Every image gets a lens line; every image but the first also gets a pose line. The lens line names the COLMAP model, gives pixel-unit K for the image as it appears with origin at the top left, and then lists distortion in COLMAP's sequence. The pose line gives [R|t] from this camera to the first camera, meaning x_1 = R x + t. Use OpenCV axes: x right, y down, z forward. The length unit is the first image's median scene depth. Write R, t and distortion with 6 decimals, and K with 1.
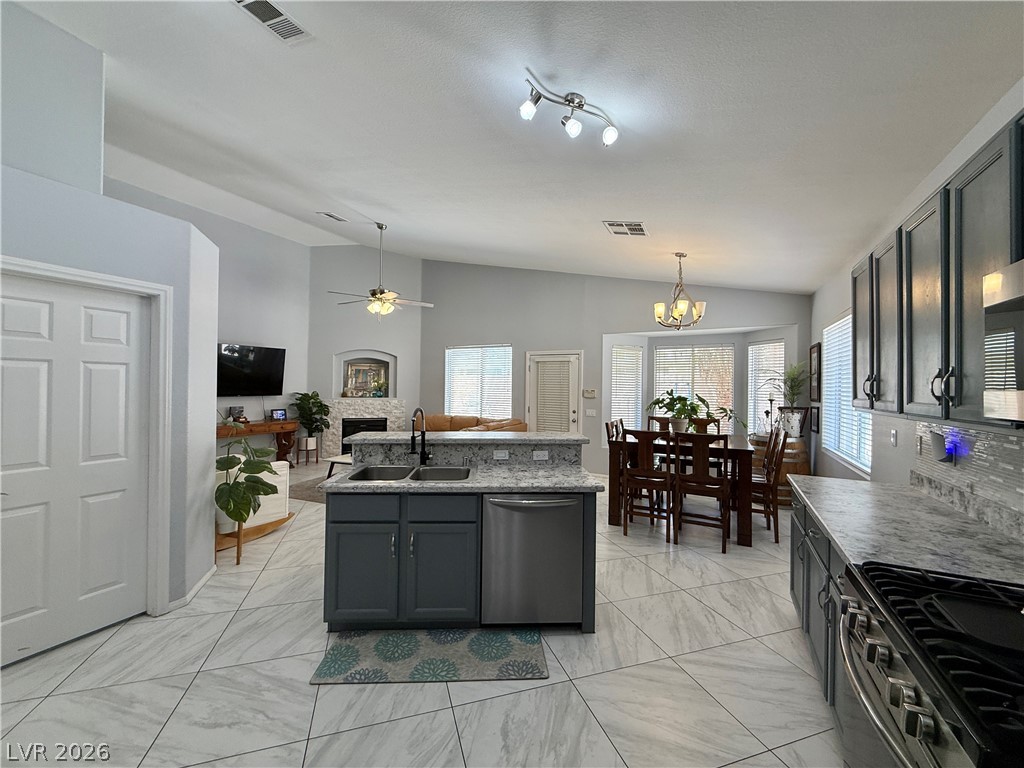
lens RADIAL K [[409.0, 0, 509.1], [0, 409.0, 384.9], [0, 0, 1]] dist [0.000368, -0.000165]
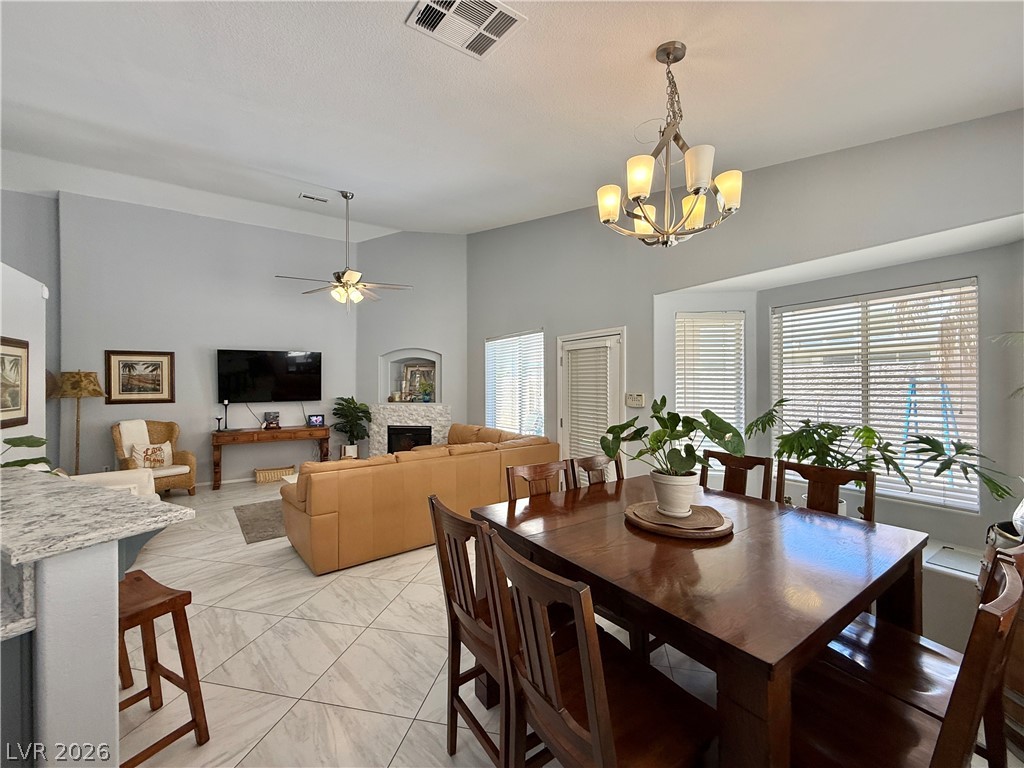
lens RADIAL K [[409.0, 0, 509.1], [0, 409.0, 384.9], [0, 0, 1]] dist [0.000368, -0.000165]
pose [[0.868975, -0.014980, -0.494629, 0.294051], [0.014122, 0.999885, -0.005472, 0.000370], [0.494654, -0.002230, 0.869087, 0.361773]]
